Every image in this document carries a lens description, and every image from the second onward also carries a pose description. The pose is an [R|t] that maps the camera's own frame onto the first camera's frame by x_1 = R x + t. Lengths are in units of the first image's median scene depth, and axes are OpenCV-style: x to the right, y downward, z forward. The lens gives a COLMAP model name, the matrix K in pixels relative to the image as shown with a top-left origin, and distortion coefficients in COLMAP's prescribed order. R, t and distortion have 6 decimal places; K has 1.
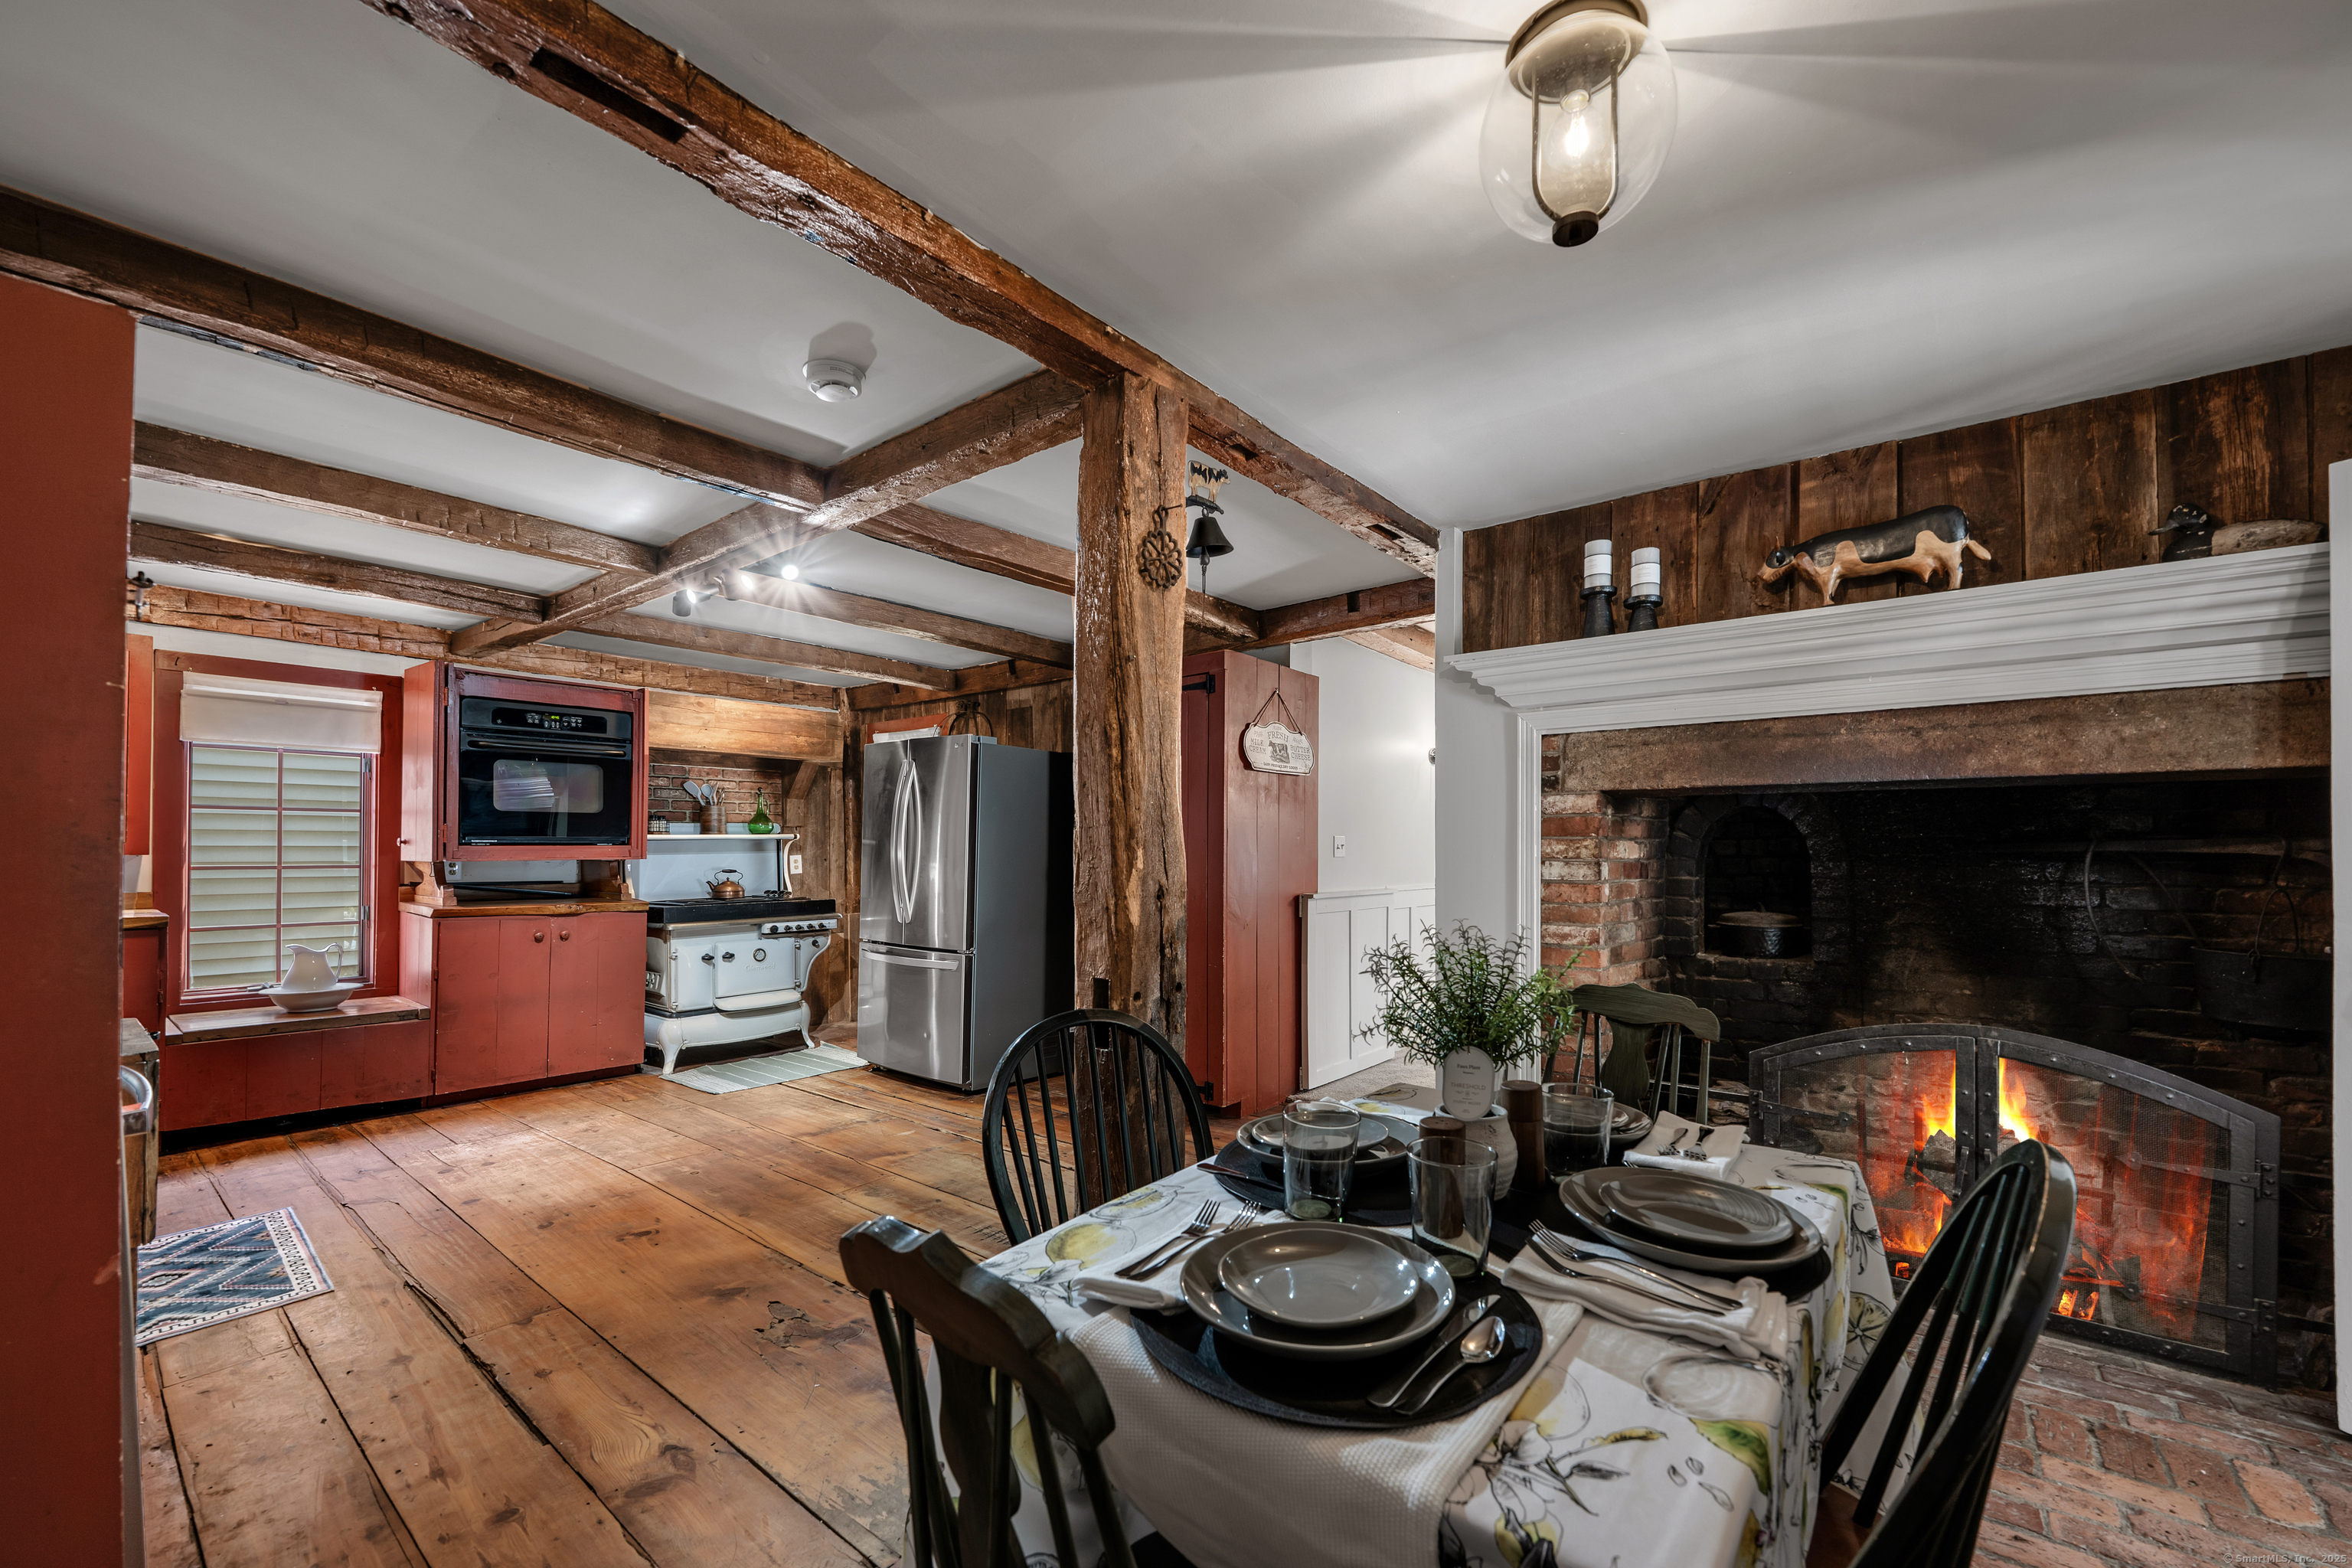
lens RADIAL K [[933.0, 0, 1159.8], [0, 933.0, 840.4], [0, 0, 1]] dist [-0.001106, 0.000641]
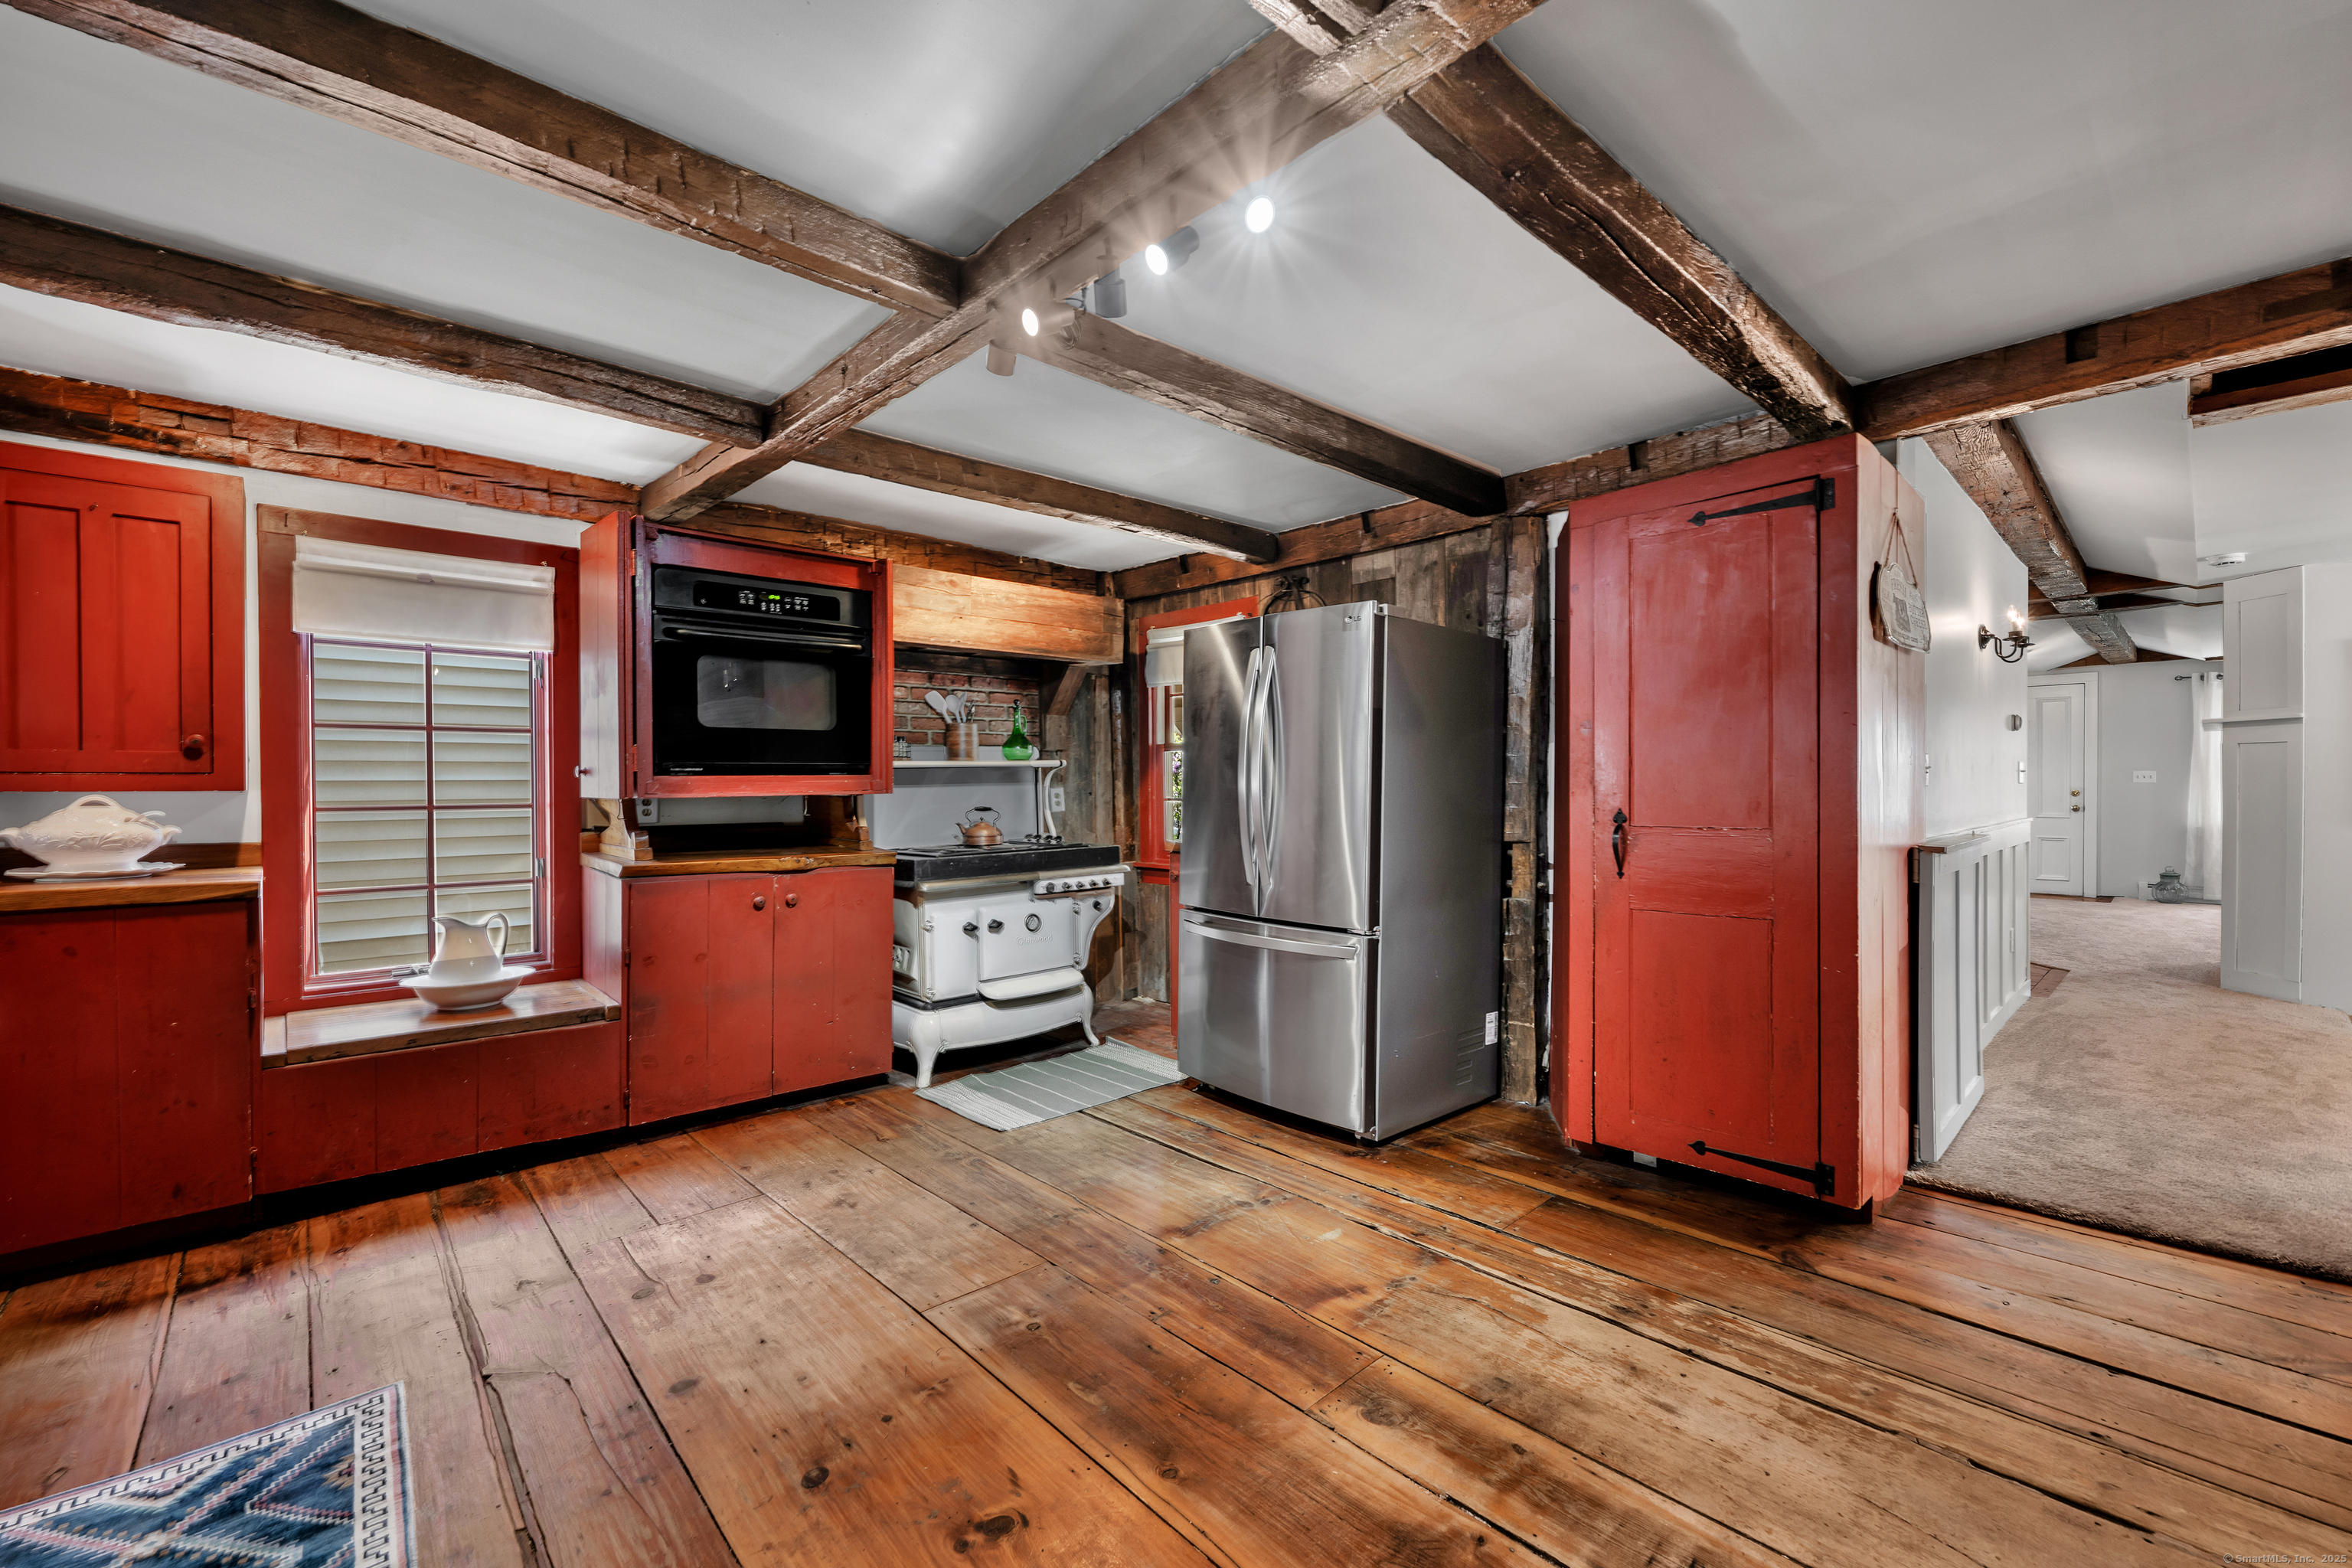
lens RADIAL K [[933.0, 0, 1195.6], [0, 933.0, 789.2], [0, 0, 1]] dist [-0.001106, 0.000641]
pose [[0.992962, -0.005310, -0.118311, -0.245477], [0.007434, 0.999819, 0.017517, 0.005835], [0.118197, -0.018273, 0.992822, 0.326834]]
